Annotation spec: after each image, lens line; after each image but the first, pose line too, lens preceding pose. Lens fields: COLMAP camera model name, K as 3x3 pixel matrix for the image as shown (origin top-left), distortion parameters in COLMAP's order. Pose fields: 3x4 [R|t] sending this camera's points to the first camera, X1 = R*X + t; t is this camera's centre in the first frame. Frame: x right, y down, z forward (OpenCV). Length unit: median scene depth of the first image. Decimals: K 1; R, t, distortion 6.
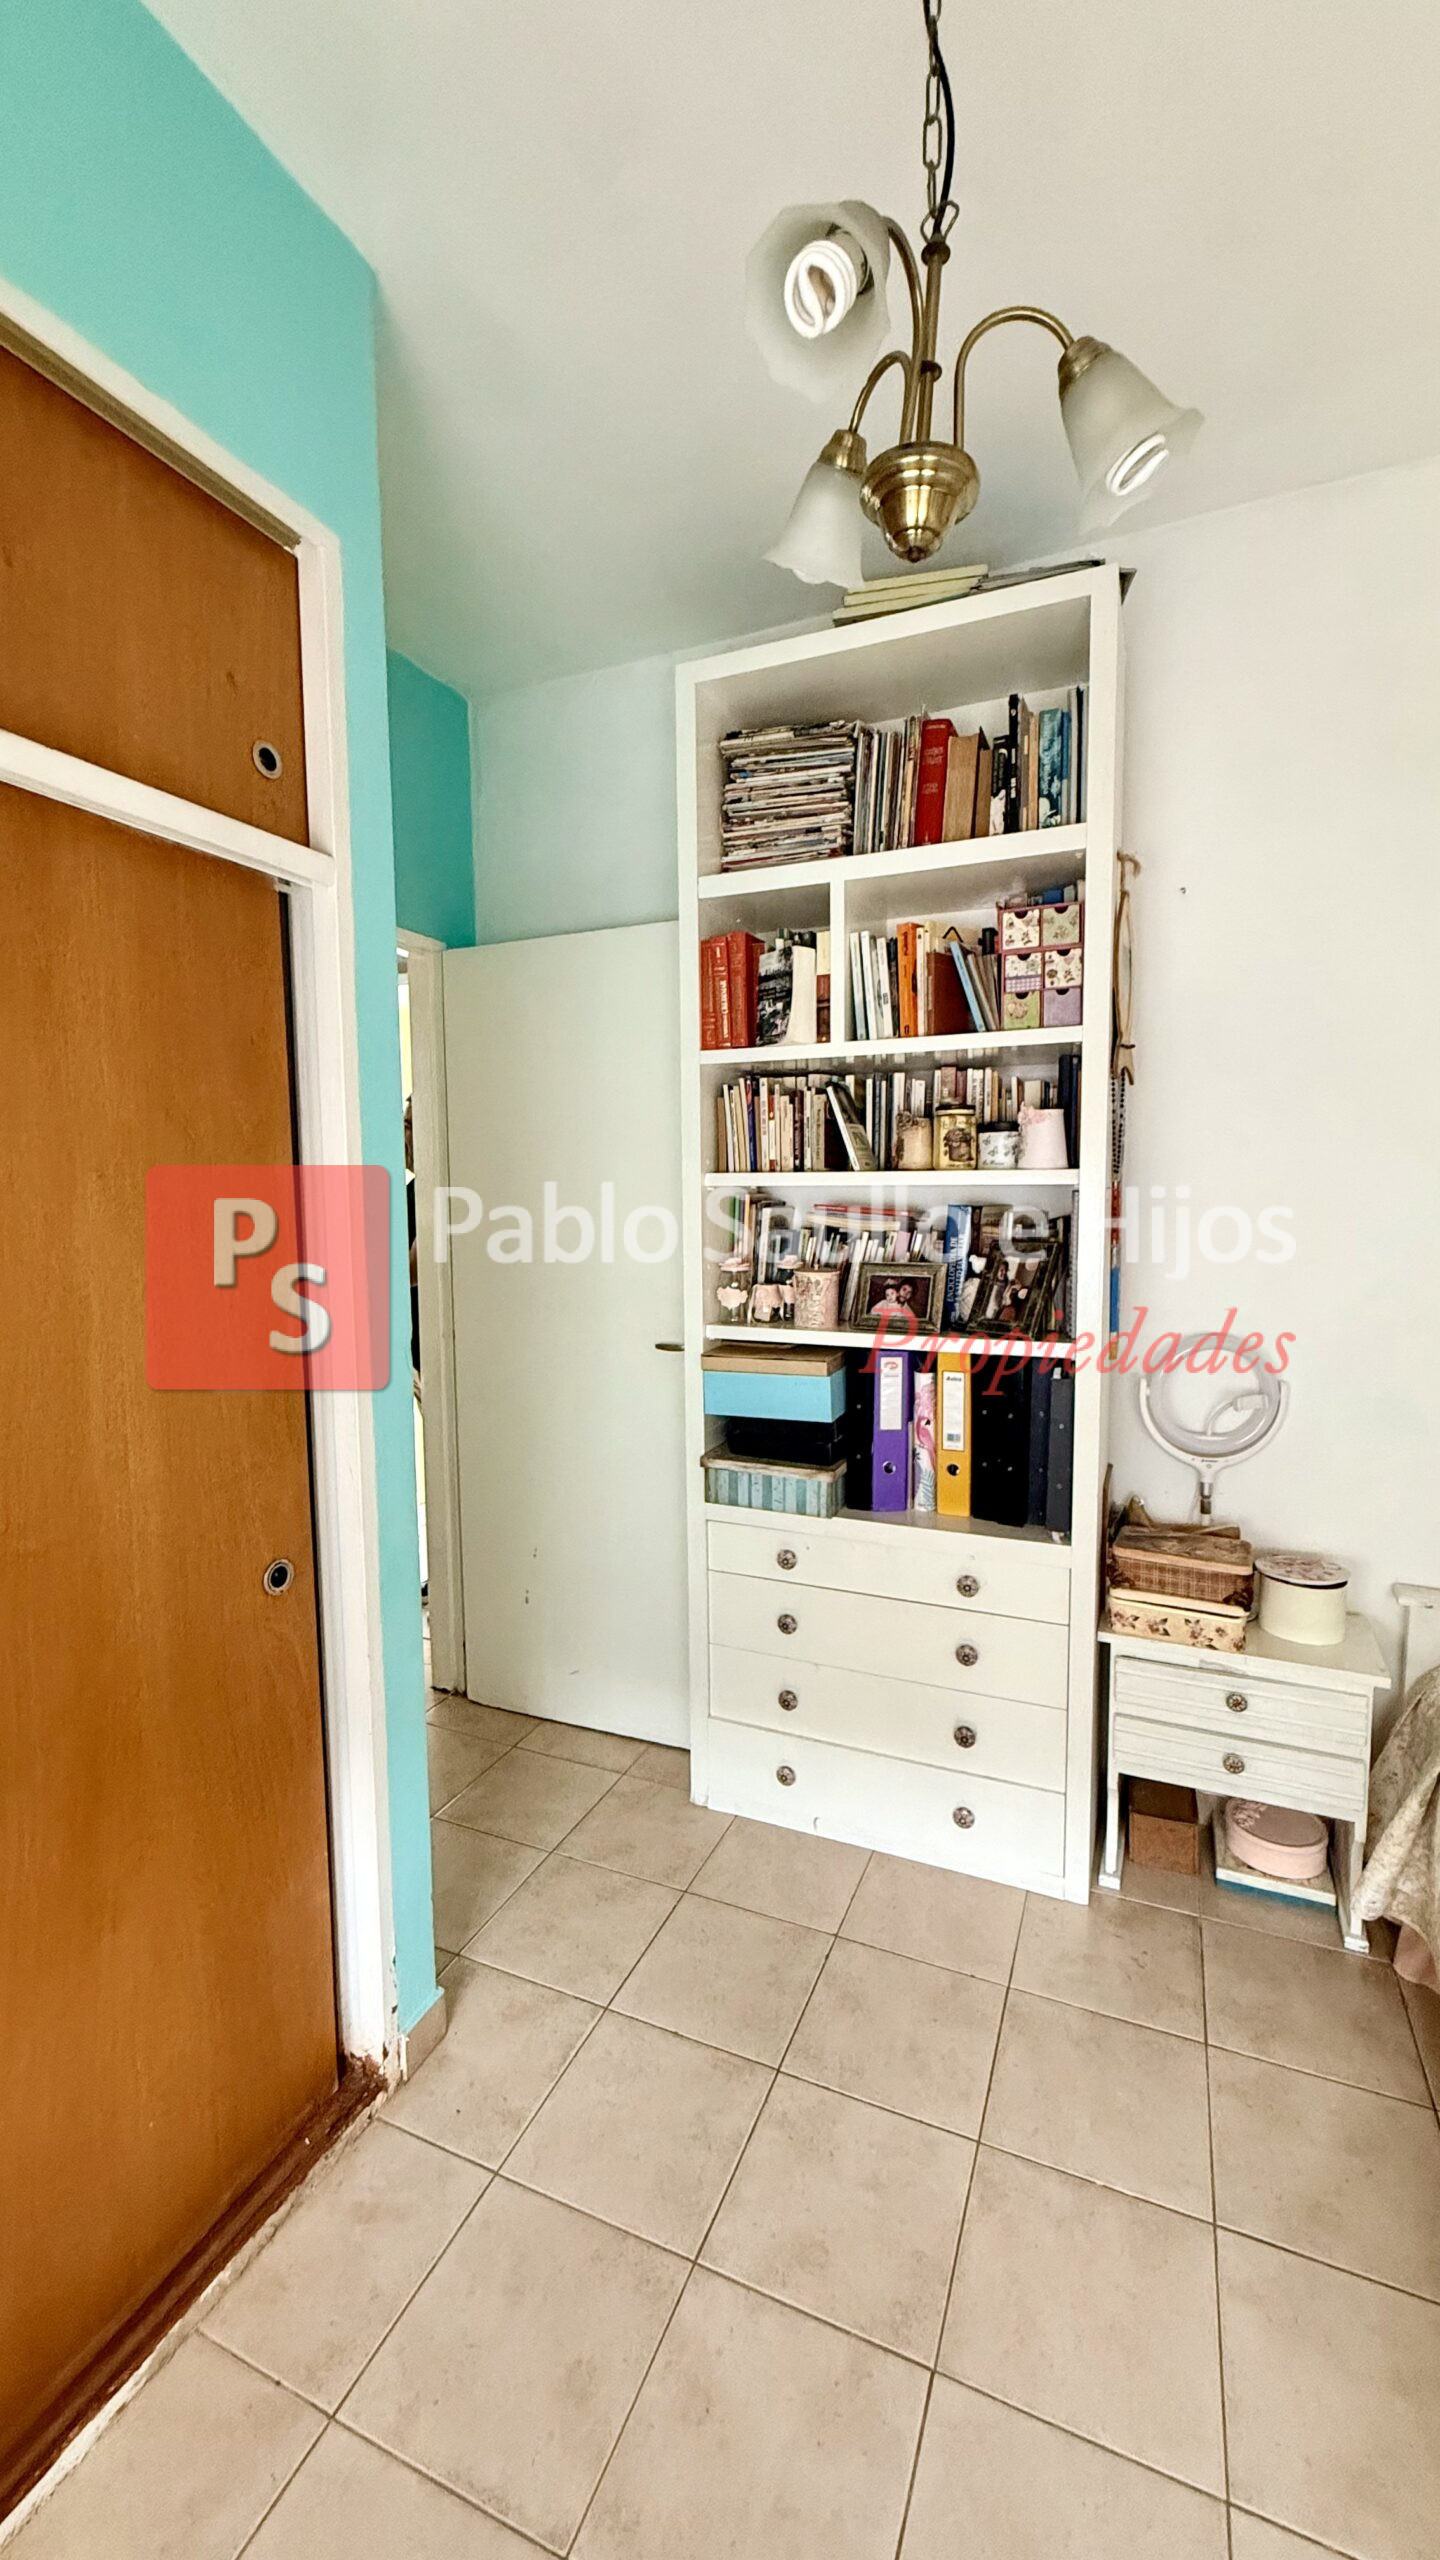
lens RADIAL K [[1021.1, 0, 715.0], [0, 1021.1, 1283.3], [0, 0, 1]] dist [0.000665, 0.000148]
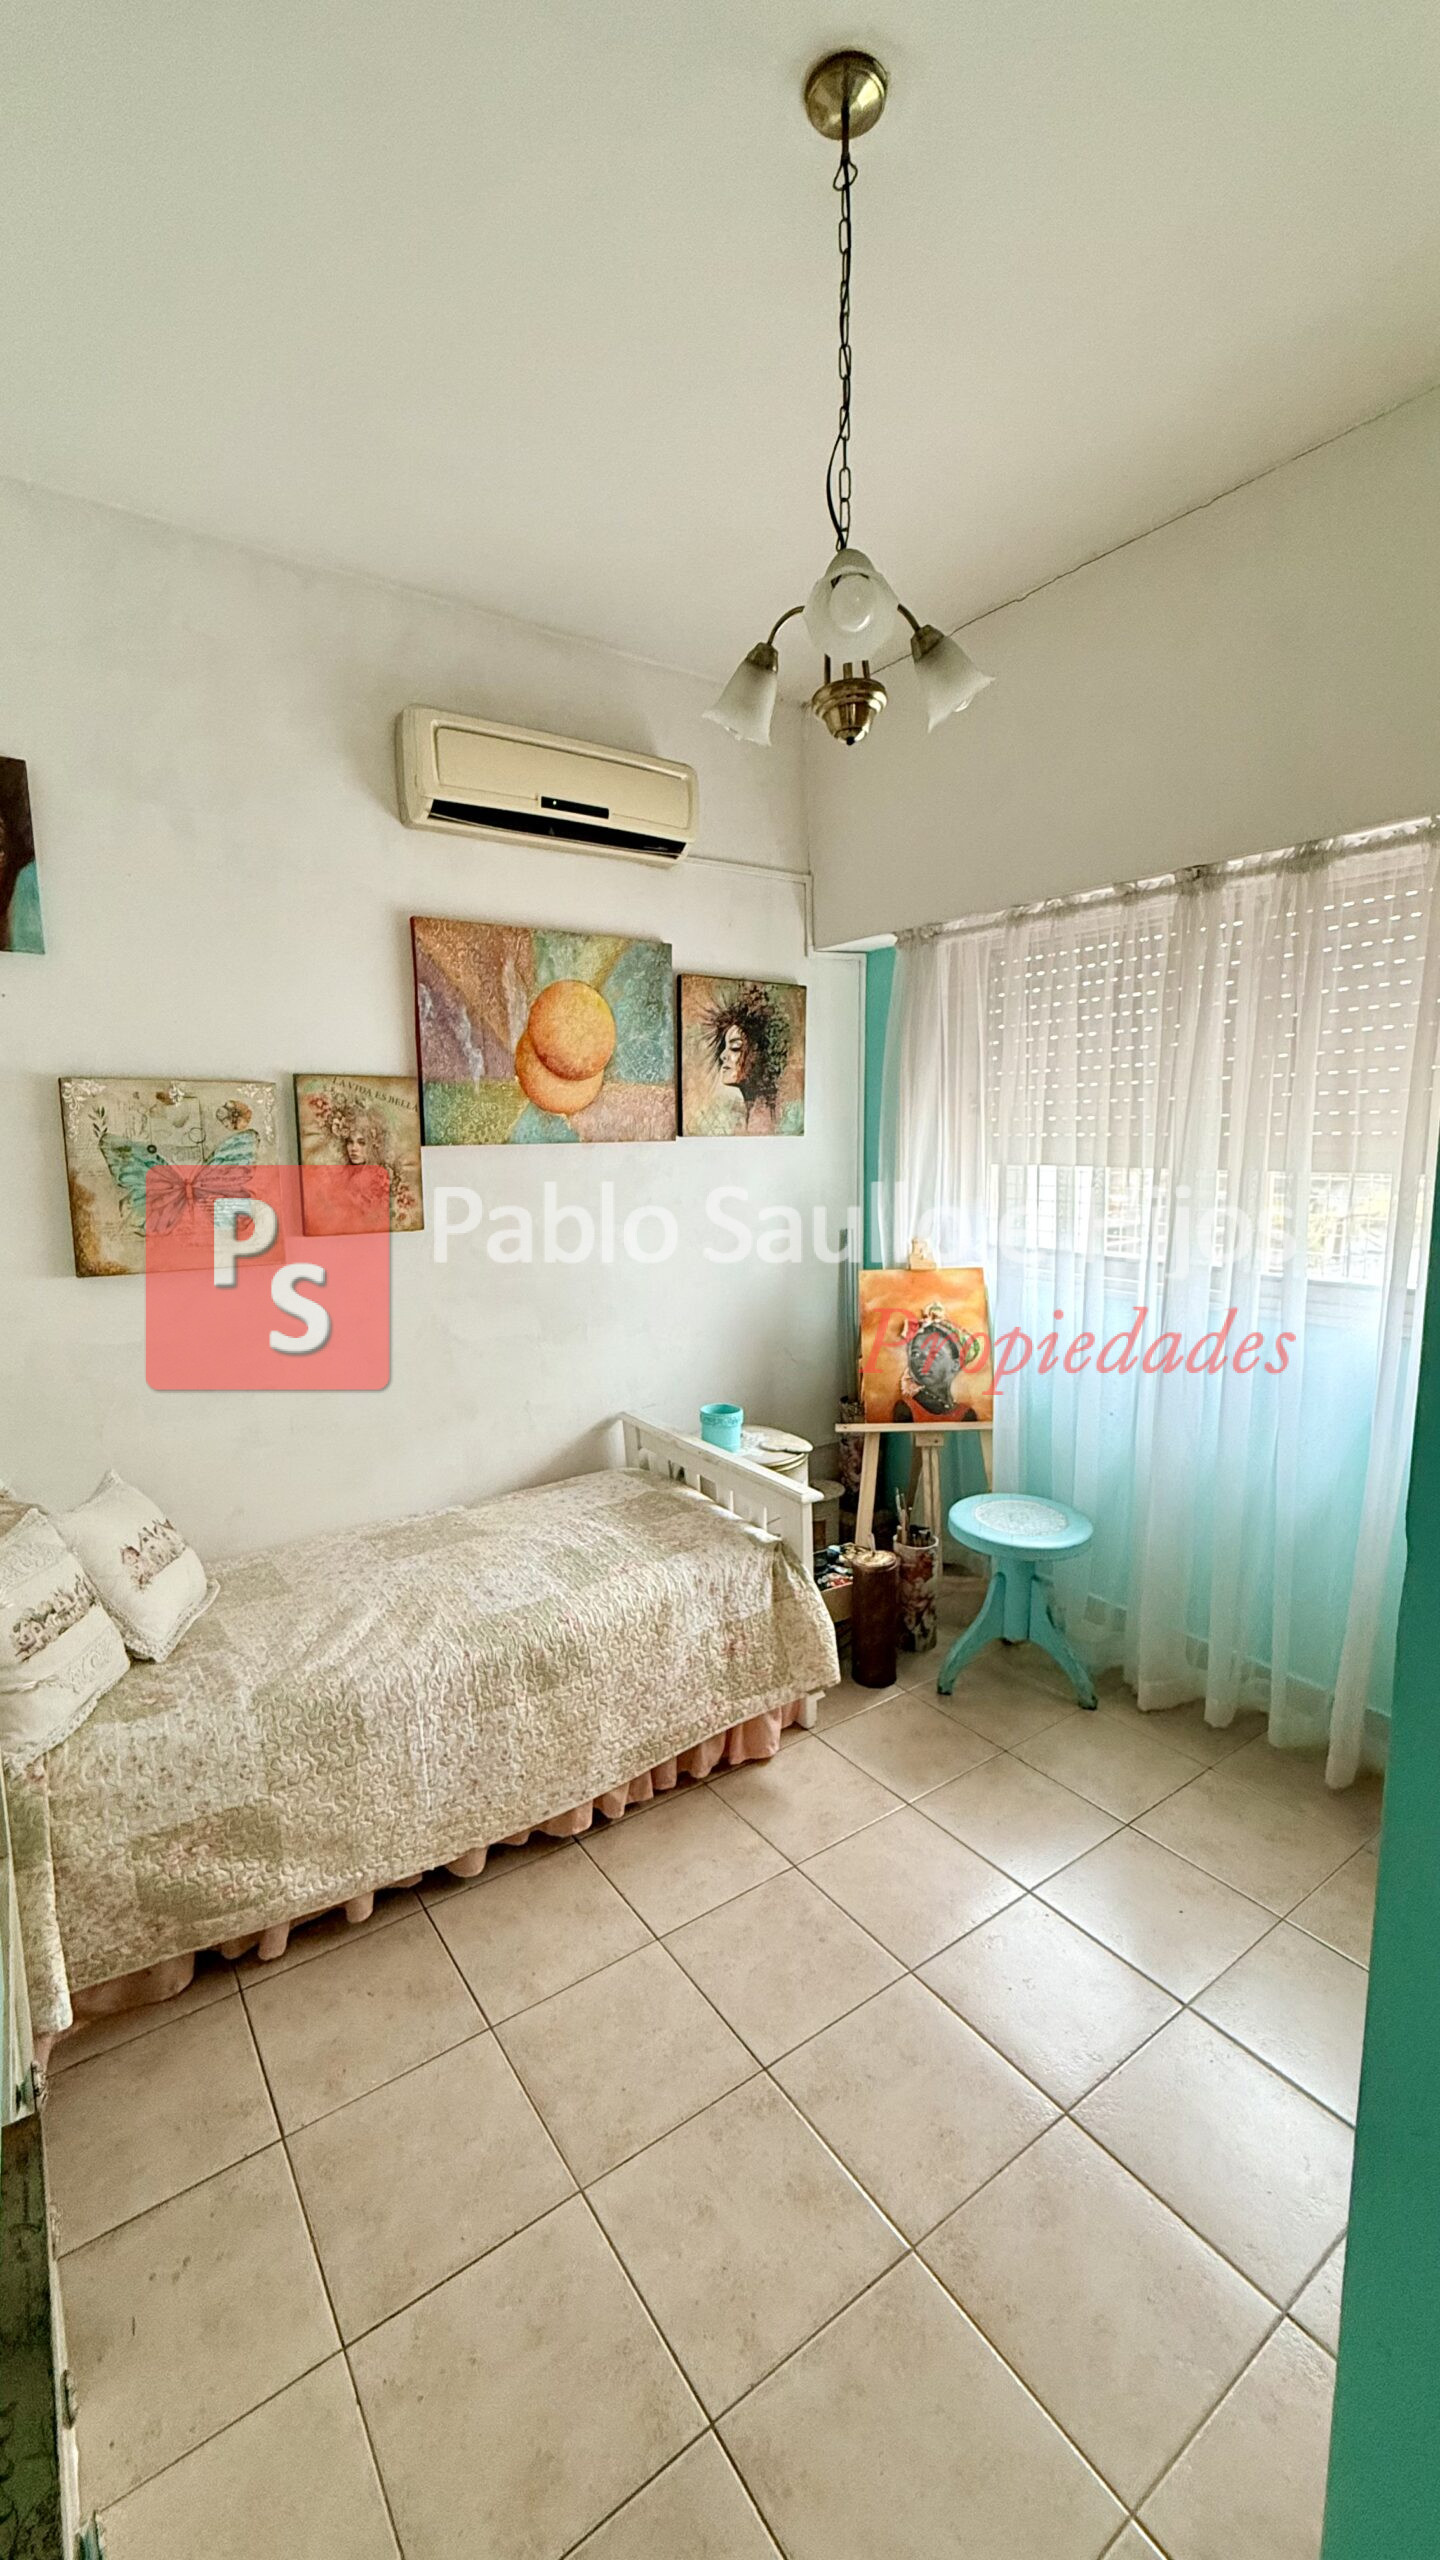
lens RADIAL K [[1017.7, 0, 720.0], [0, 1017.7, 1280.0], [0, 0, 1]] dist [0.003075, 0.000258]
pose [[-0.851545, -0.056431, 0.521236, -0.316082], [0.072536, 0.971948, 0.223729, -0.175525], [-0.519240, 0.228324, -0.823565, 1.670881]]
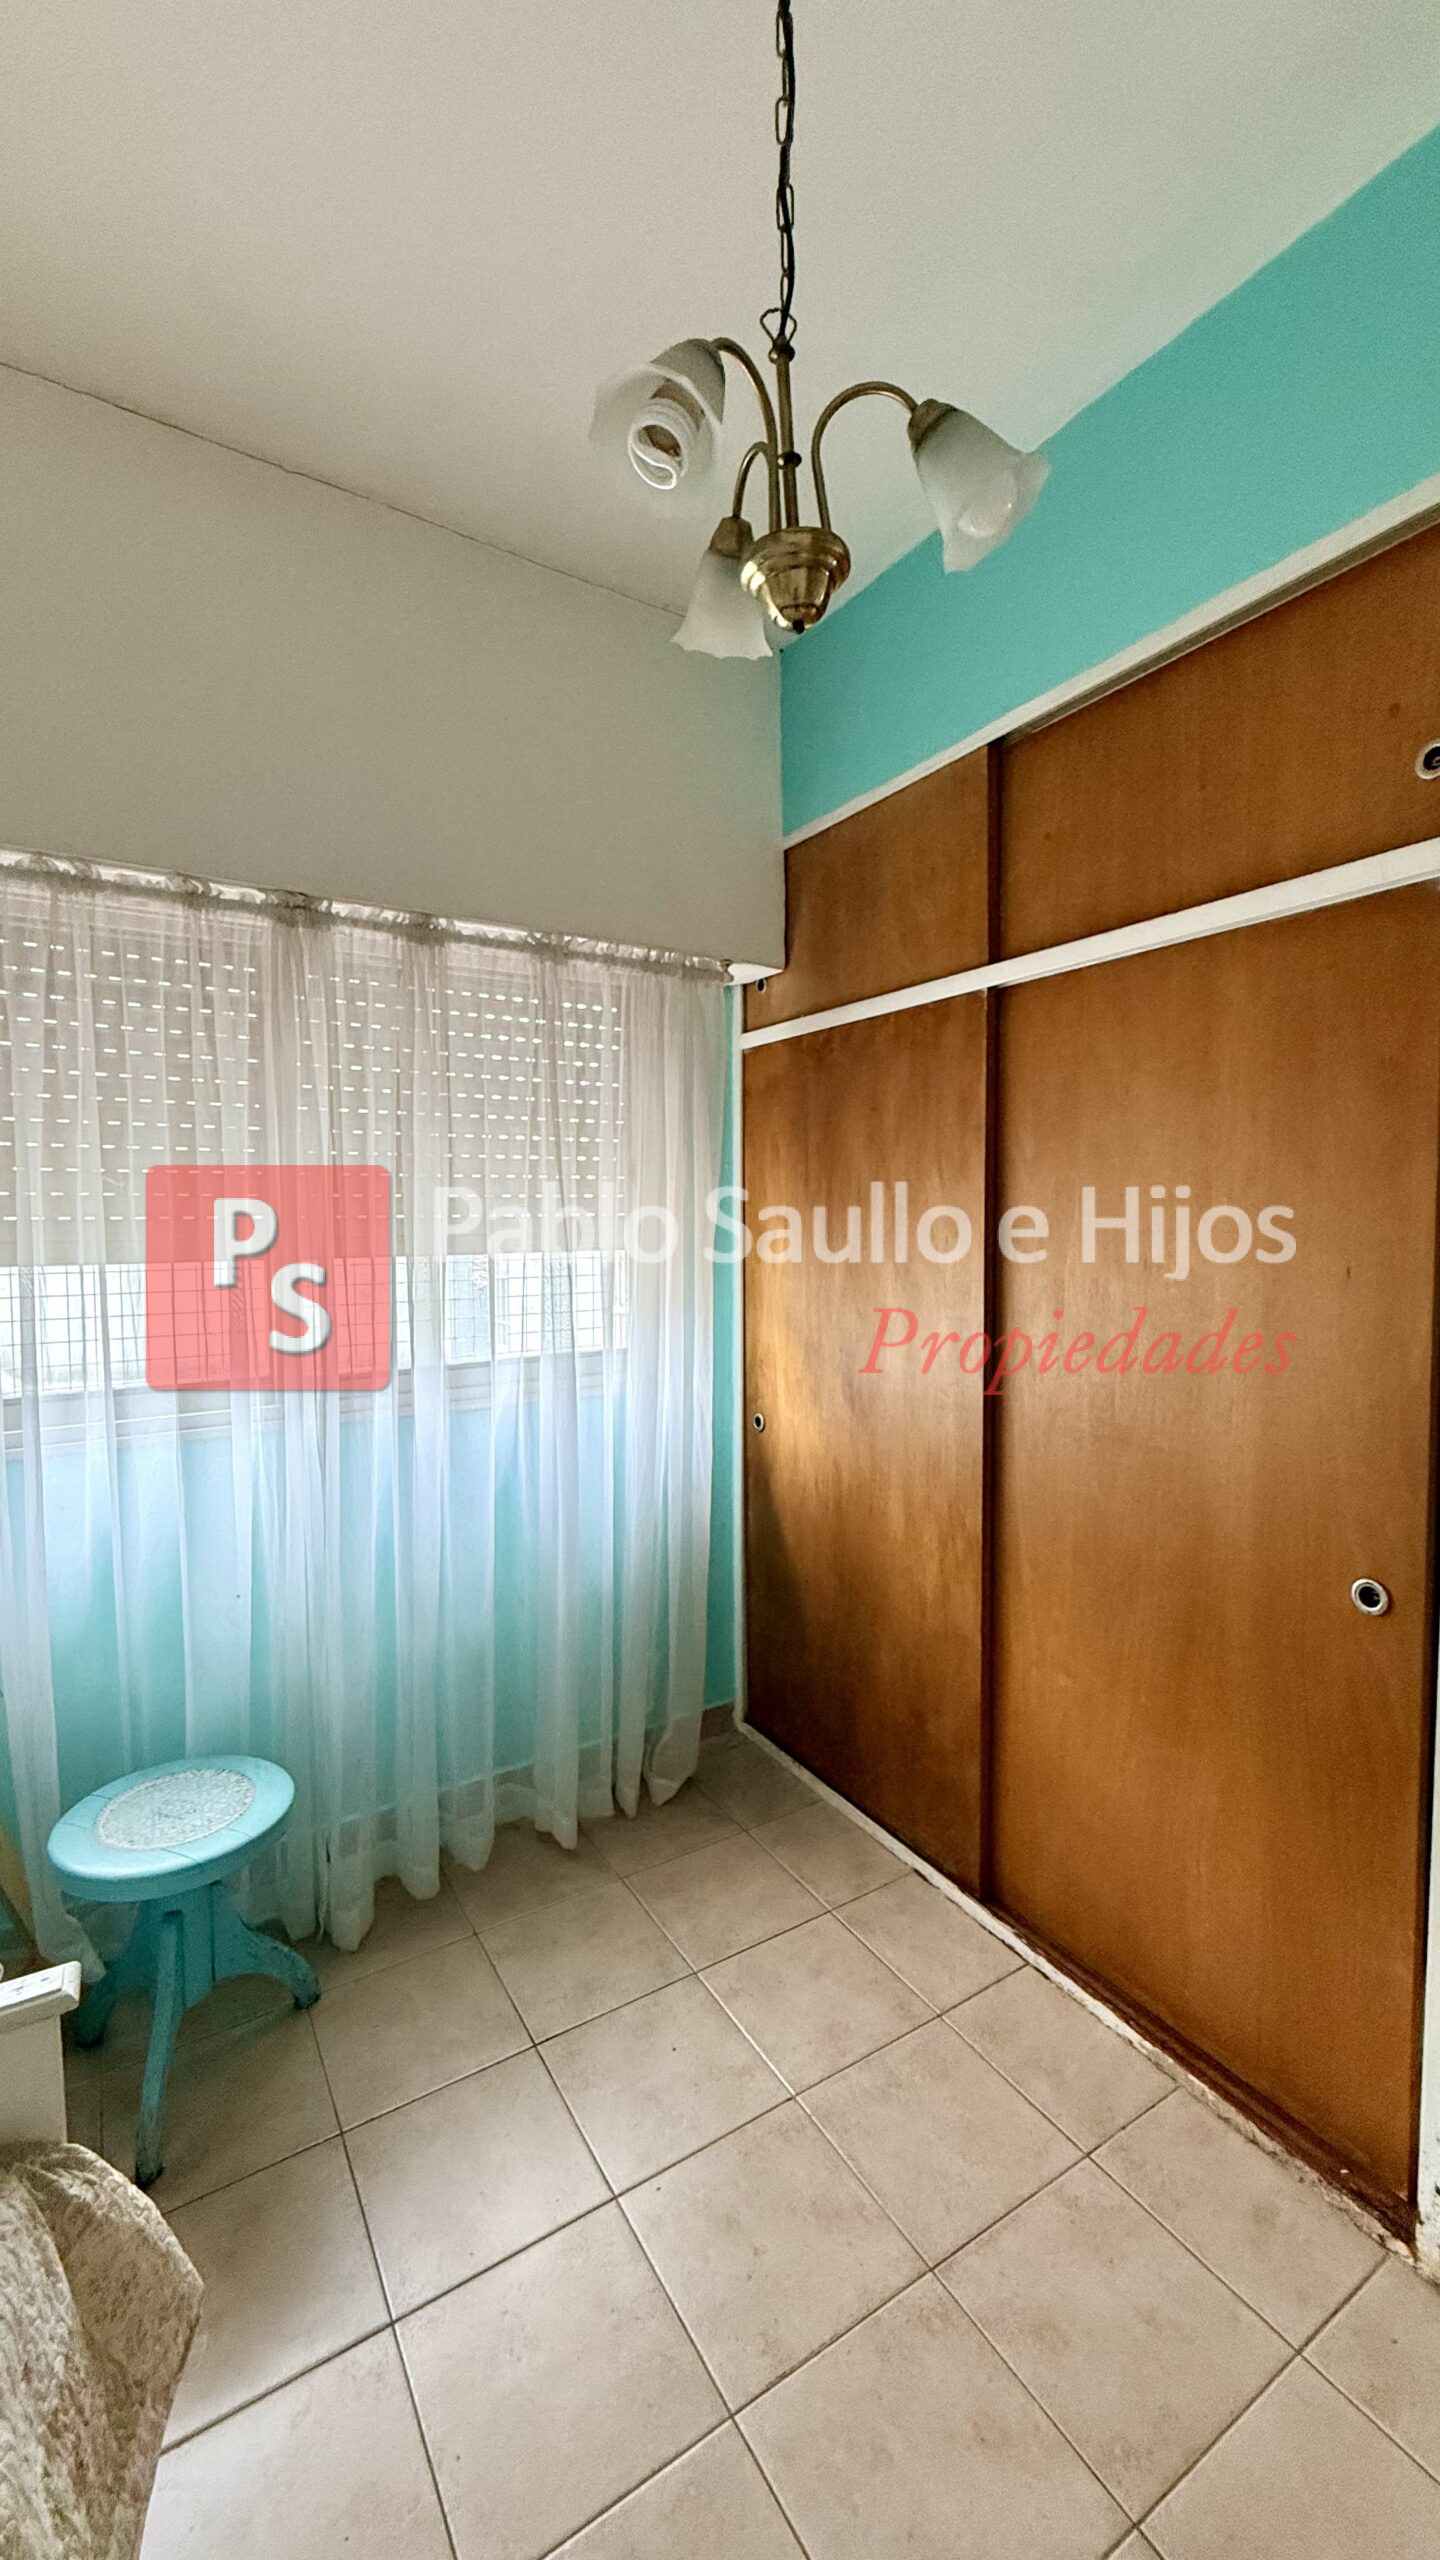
lens RADIAL K [[1017.7, 0, 720.0], [0, 1017.7, 1280.0], [0, 0, 1]] dist [0.003075, 0.000258]
pose [[-0.567820, 0.067917, -0.820346, 0.760437], [-0.066633, 0.989527, 0.128045, -0.102302], [0.820452, 0.127369, -0.557347, 1.045572]]
